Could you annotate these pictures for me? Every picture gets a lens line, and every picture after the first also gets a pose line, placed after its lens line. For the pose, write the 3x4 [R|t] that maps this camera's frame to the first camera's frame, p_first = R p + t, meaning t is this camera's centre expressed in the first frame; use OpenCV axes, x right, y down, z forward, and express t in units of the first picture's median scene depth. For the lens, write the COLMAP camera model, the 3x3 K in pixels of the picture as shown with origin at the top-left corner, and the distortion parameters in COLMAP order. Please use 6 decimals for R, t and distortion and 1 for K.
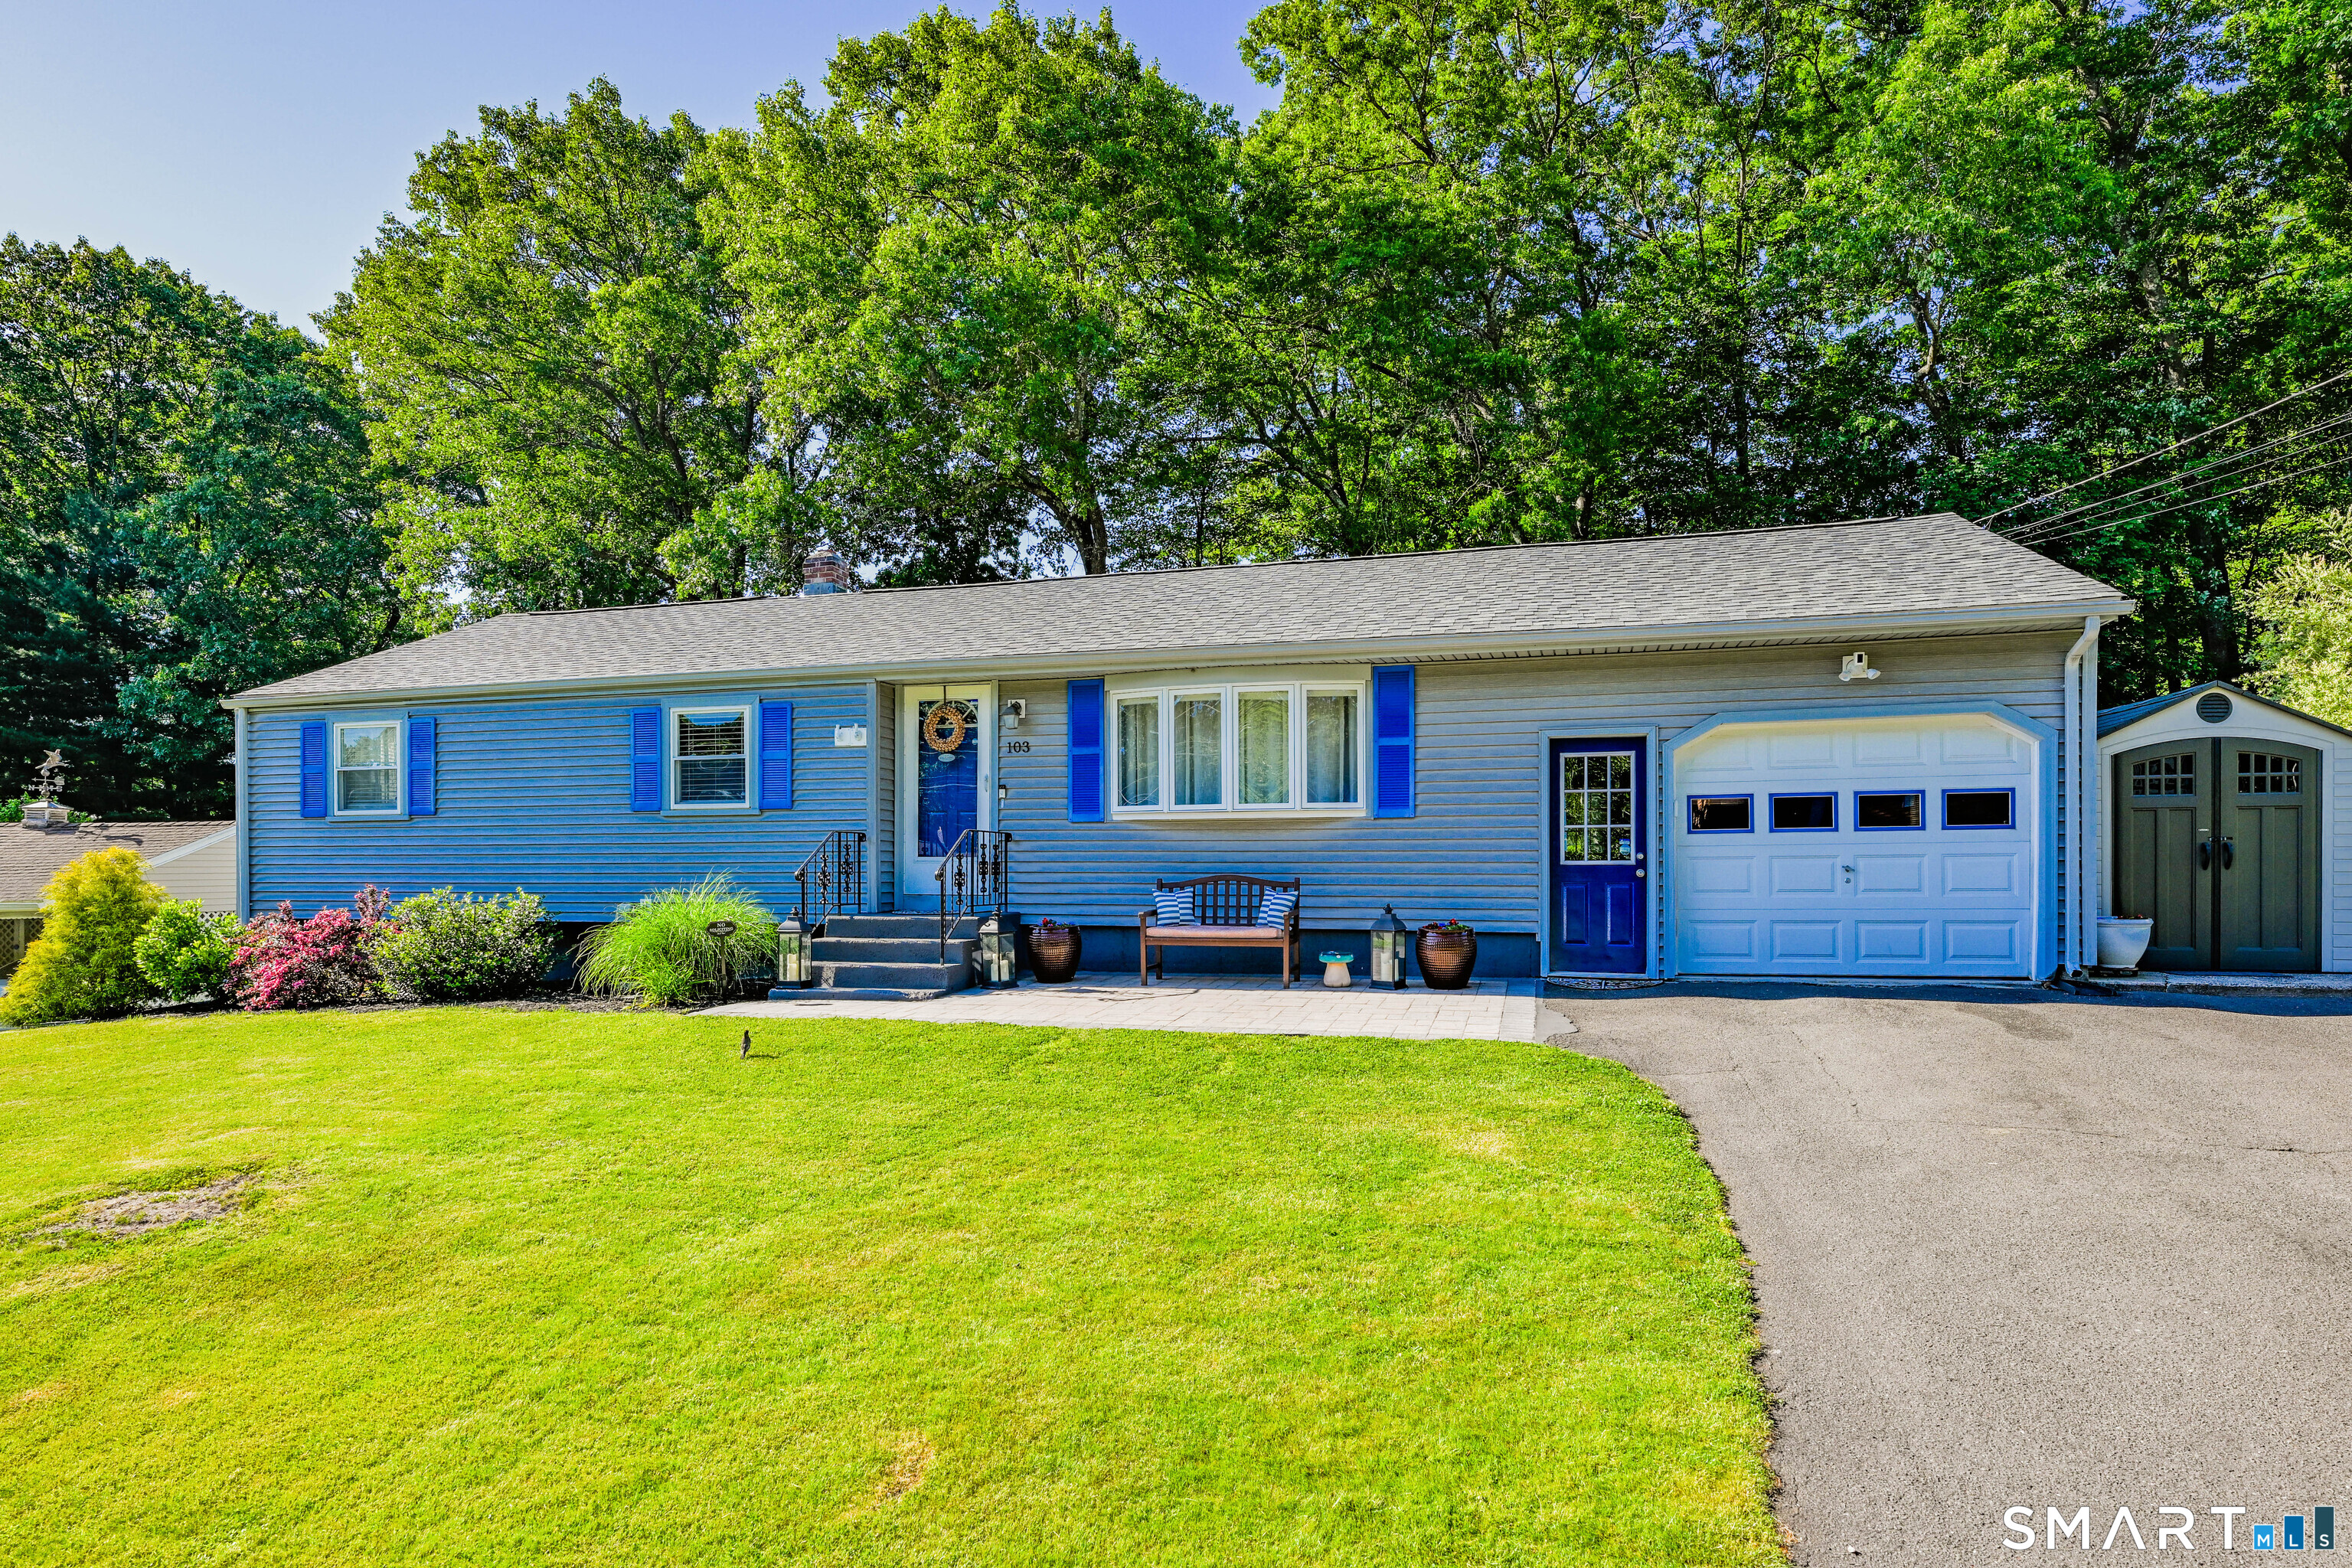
lens RADIAL K [[1011.8, 0, 1336.0], [0, 1011.8, 811.5], [0, 0, 1]] dist [-0.001647, 0.000229]
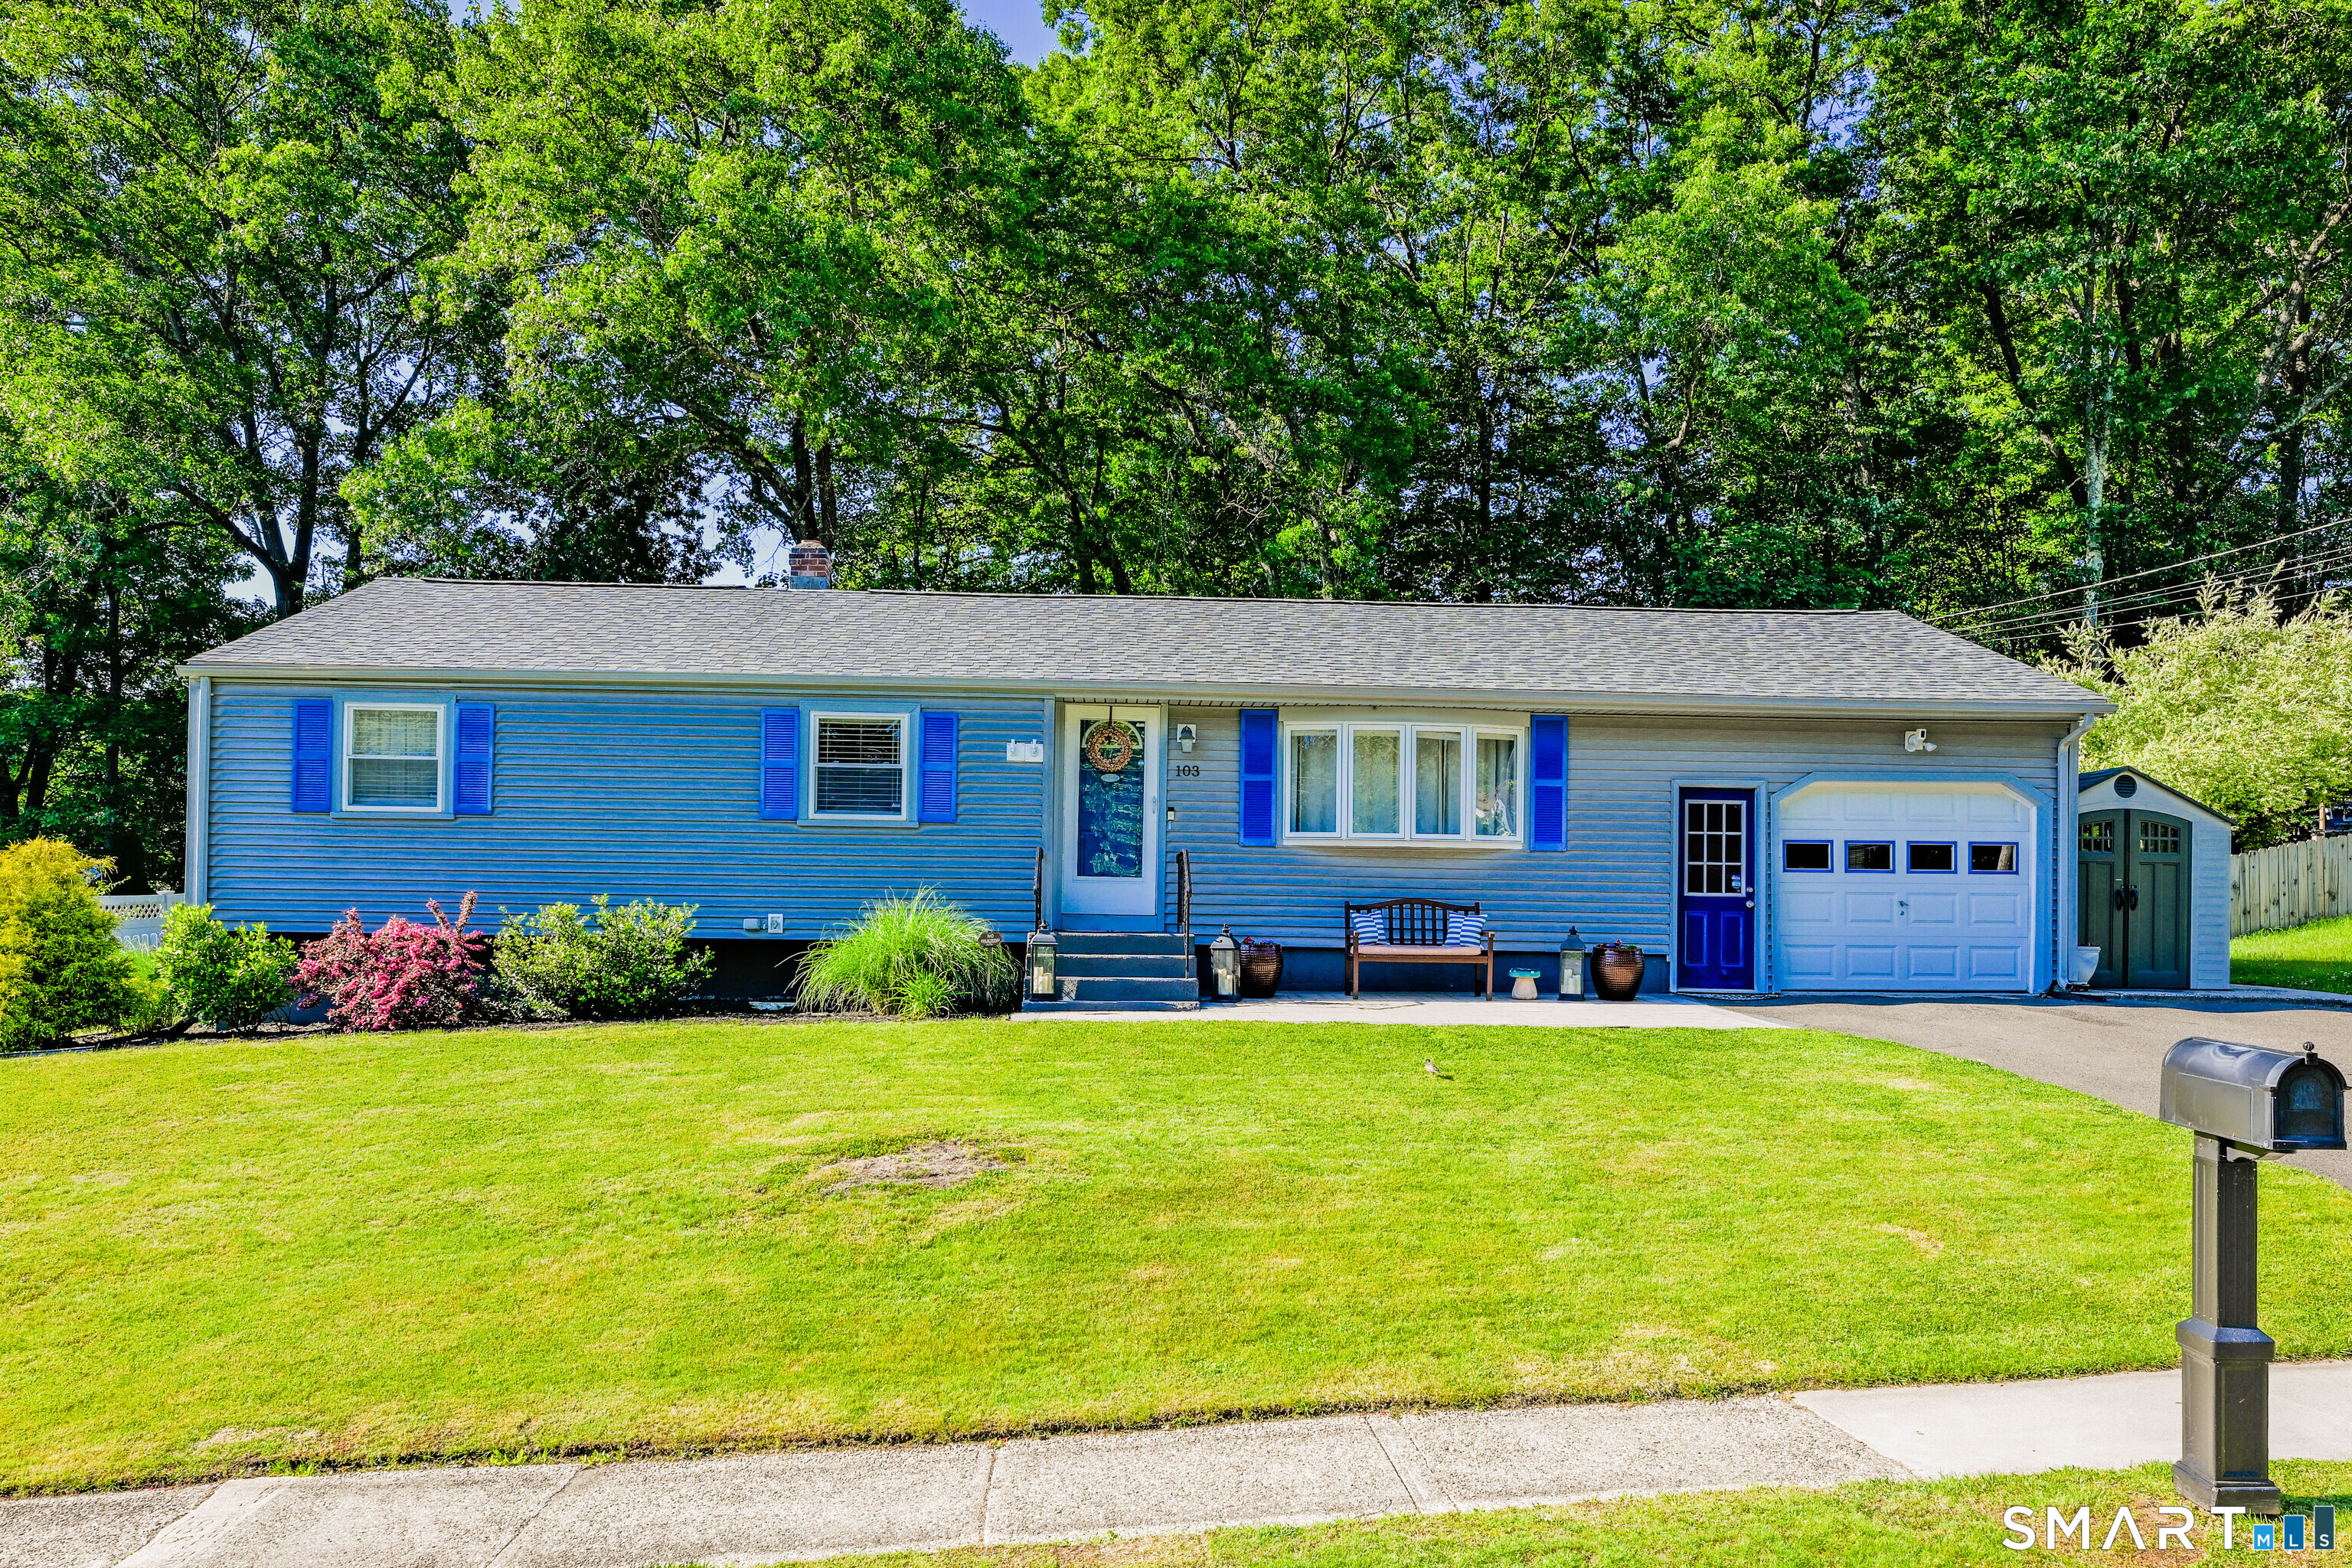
lens RADIAL K [[1193.6, 0, 1176.2], [0, 1193.6, 838.4], [0, 0, 1]] dist [-0.002562, 0.000190]
pose [[0.967885, 0.034066, 0.249073, -0.630200], [-0.029857, 0.999341, -0.020662, 0.029874], [-0.249613, 0.012562, 0.968264, -0.163203]]
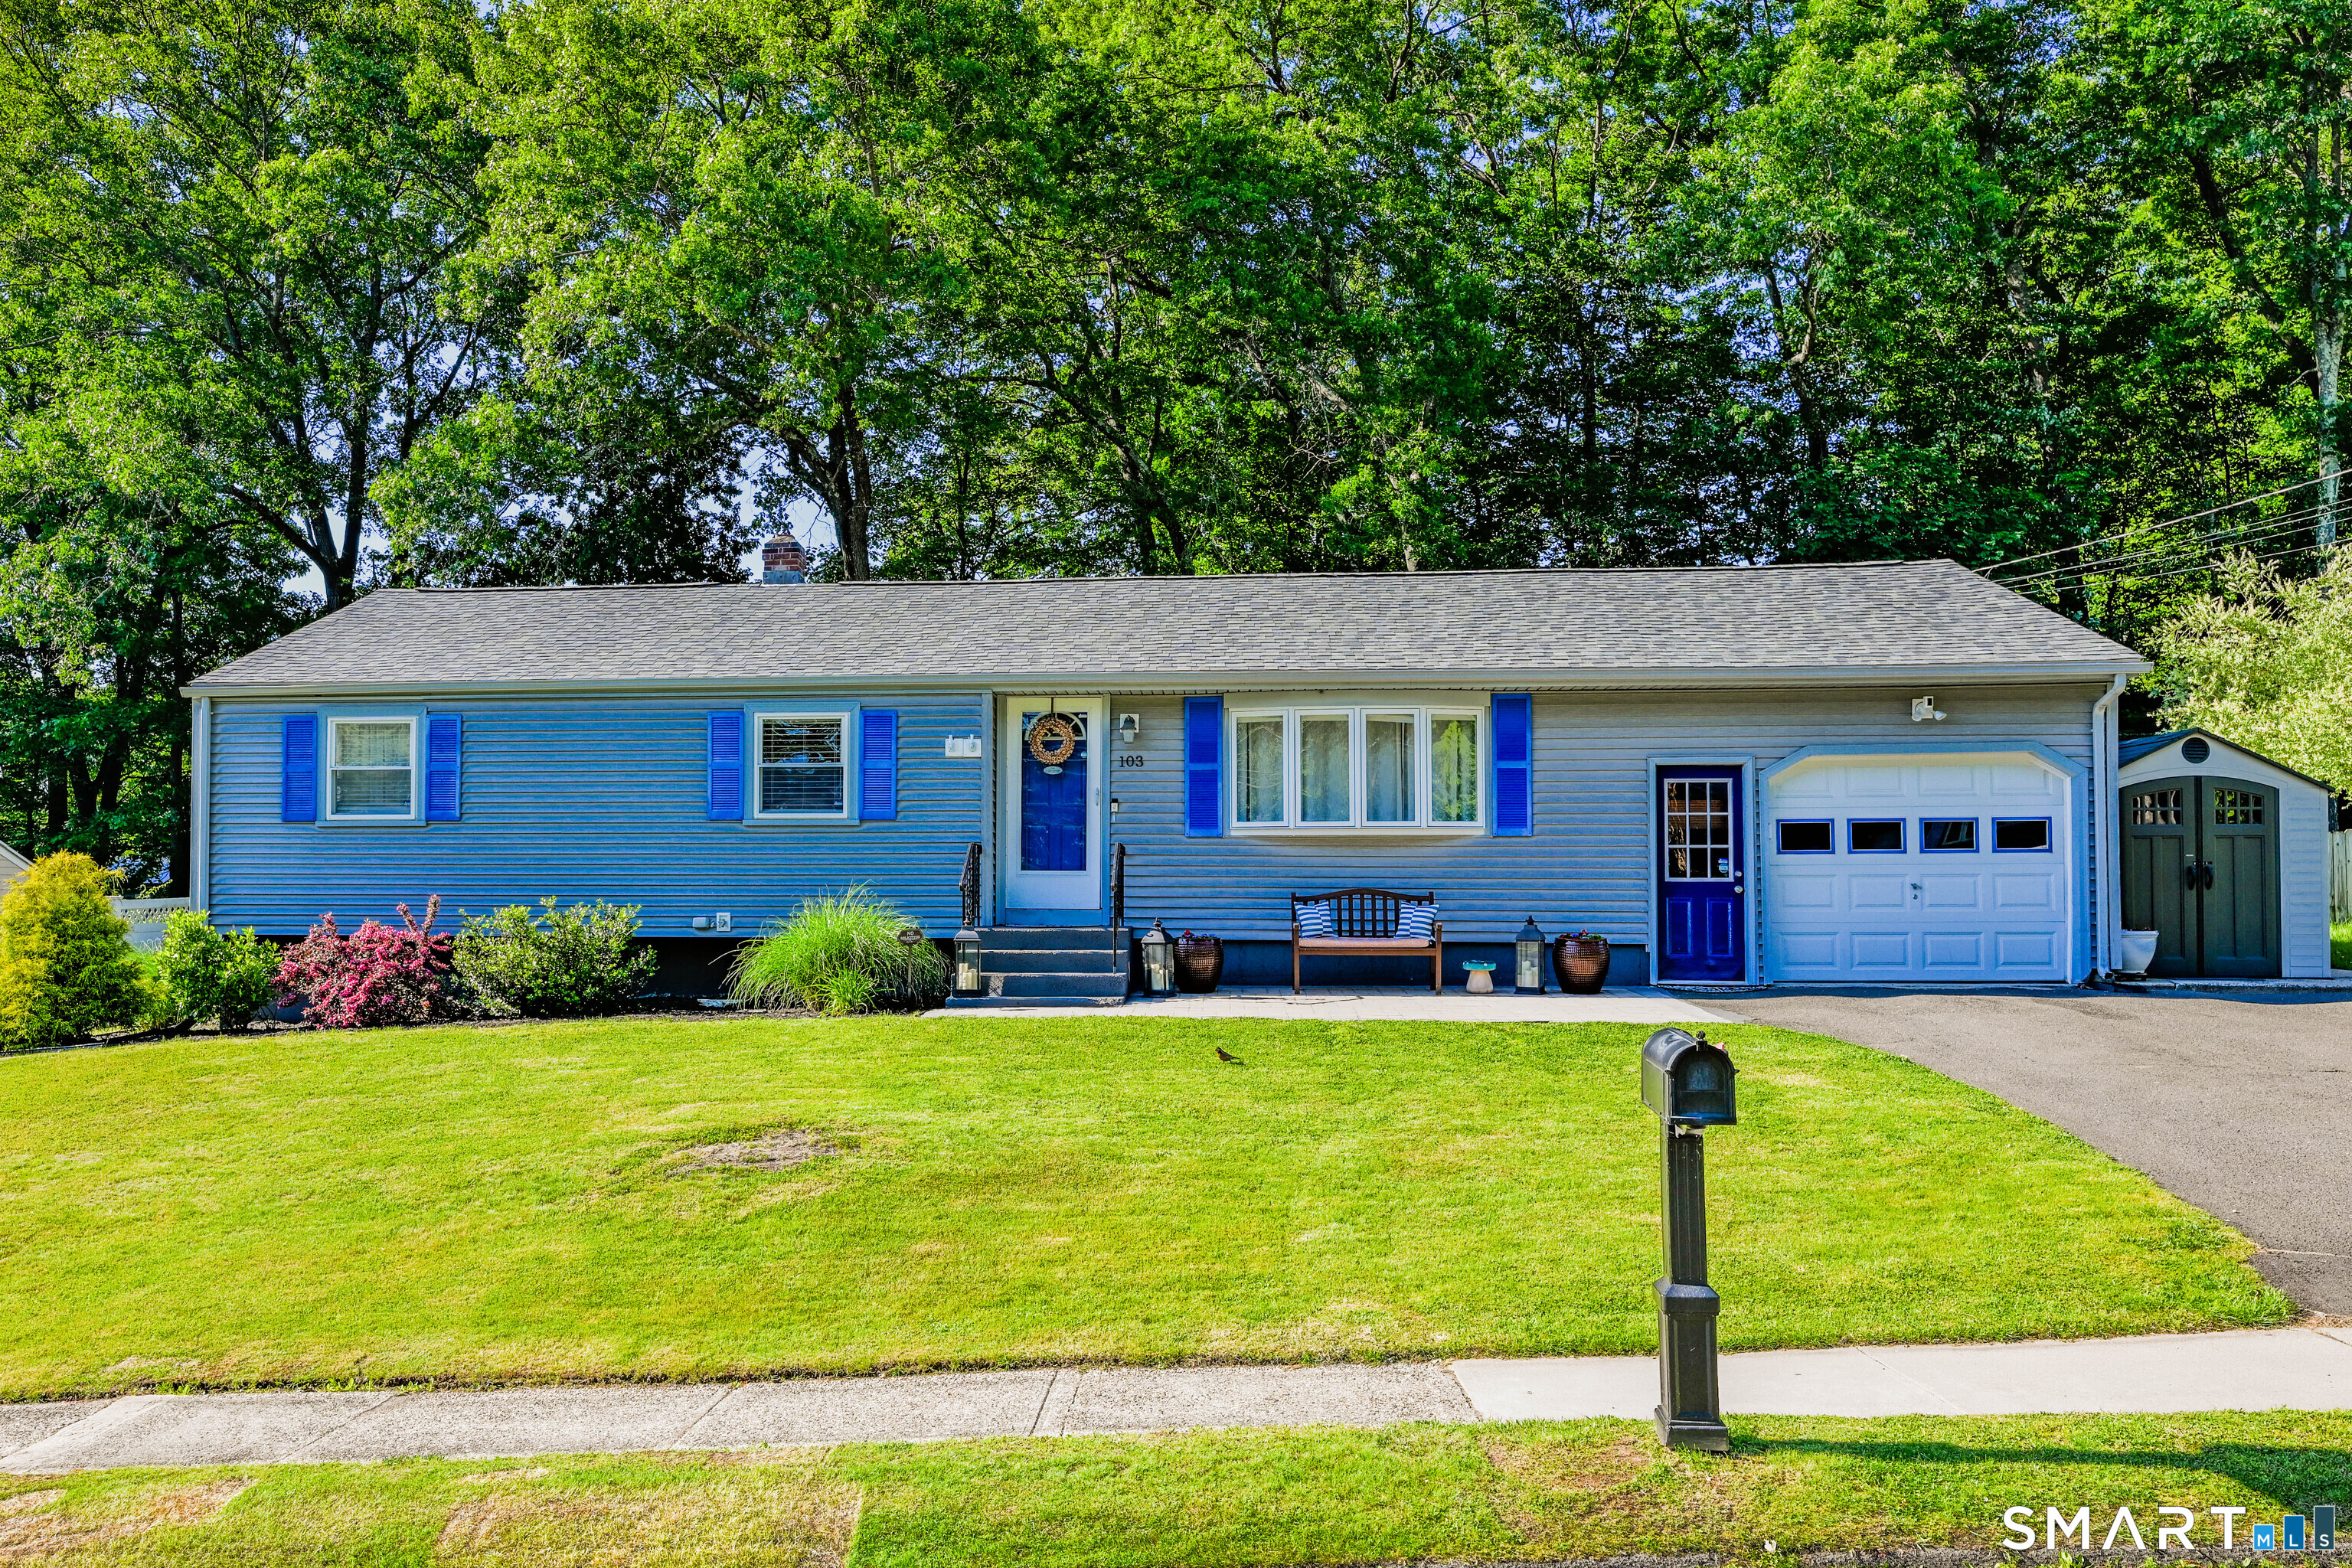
lens RADIAL K [[1338.0, 0, 1159.7], [0, 1338.0, 791.5], [0, 0, 1]] dist [-0.002509, 0.000052]
pose [[0.989678, 0.017276, 0.142263, -0.479860], [-0.012568, 0.999345, -0.033928, 0.010720], [-0.142756, 0.031790, 0.989247, -0.317033]]
